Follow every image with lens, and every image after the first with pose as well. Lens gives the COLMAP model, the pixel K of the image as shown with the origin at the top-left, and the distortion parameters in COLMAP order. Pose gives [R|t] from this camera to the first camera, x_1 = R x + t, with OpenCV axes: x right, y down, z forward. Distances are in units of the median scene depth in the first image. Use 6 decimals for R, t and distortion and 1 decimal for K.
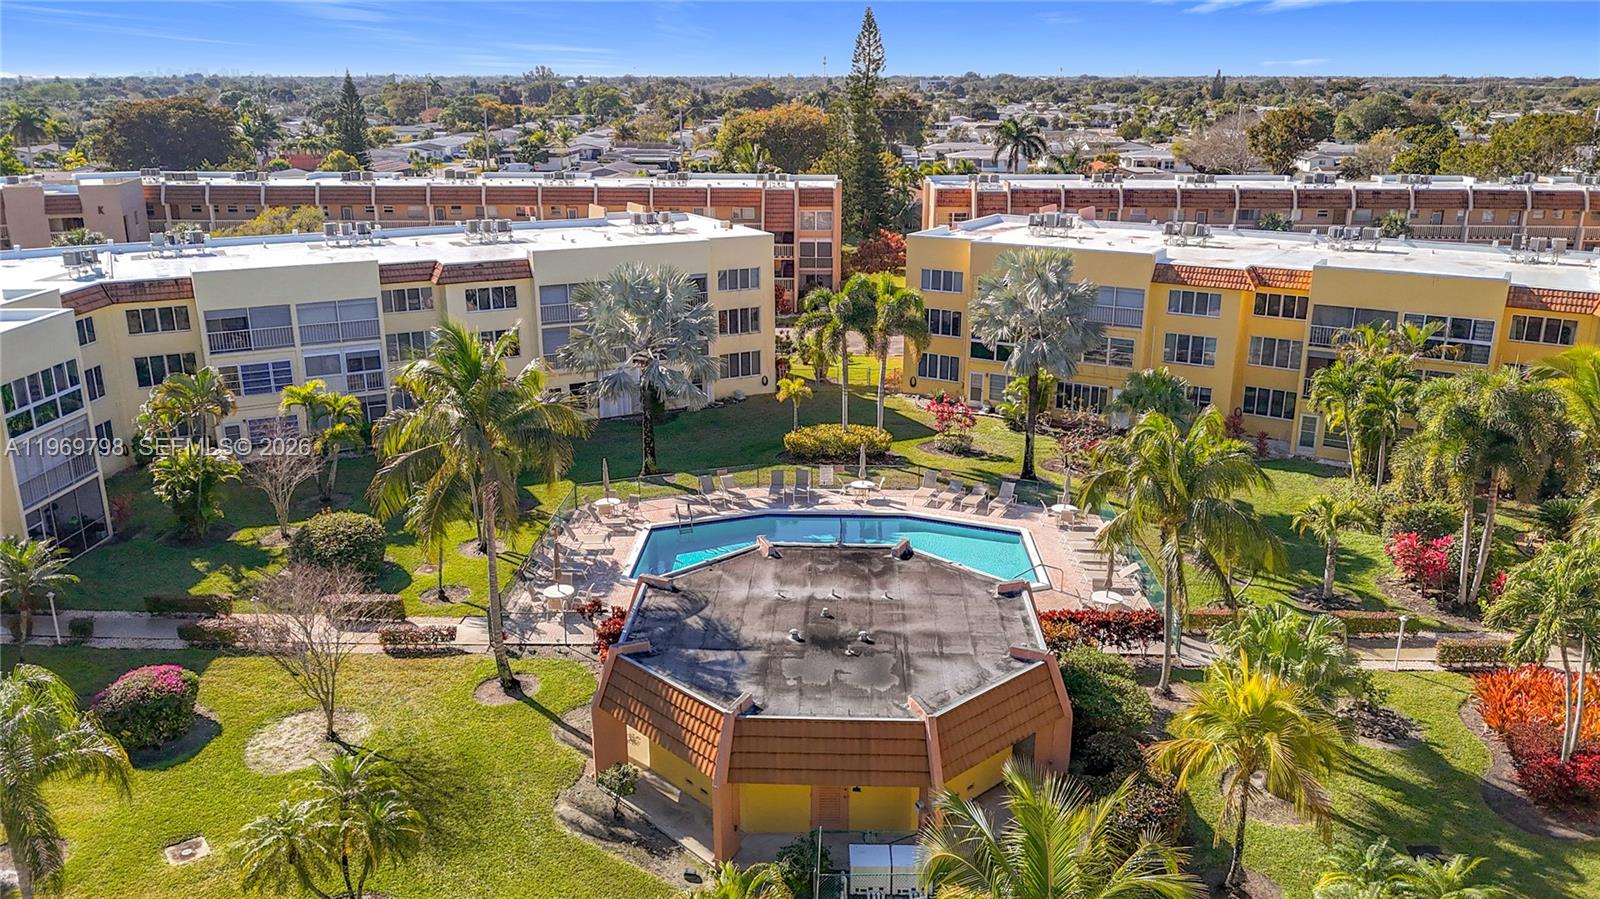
lens RADIAL K [[1219.8, 0, 809.5], [0, 1219.8, 473.7], [0, 0, 1]] dist [0.032166, -0.005435]
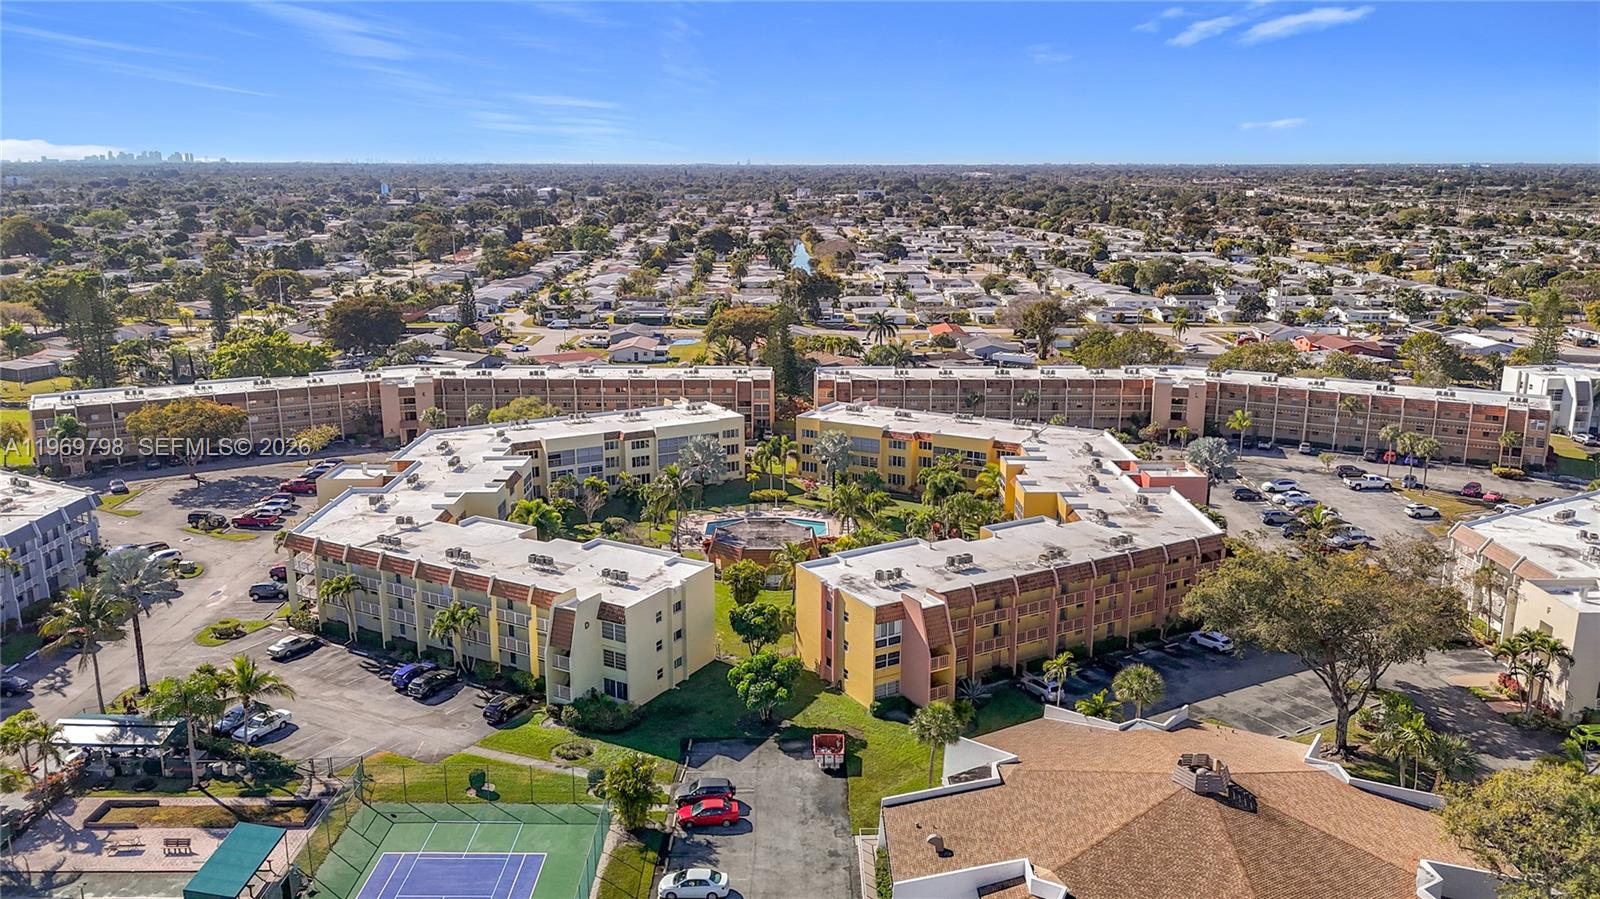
lens RADIAL K [[1219.8, 0, 809.5], [0, 1219.8, 473.7], [0, 0, 1]] dist [0.032166, -0.005435]
pose [[0.999227, -0.010040, 0.038021, 0.010334], [0.012349, 0.998062, -0.060991, 0.093319], [-0.037335, 0.061413, 0.997414, -1.764542]]
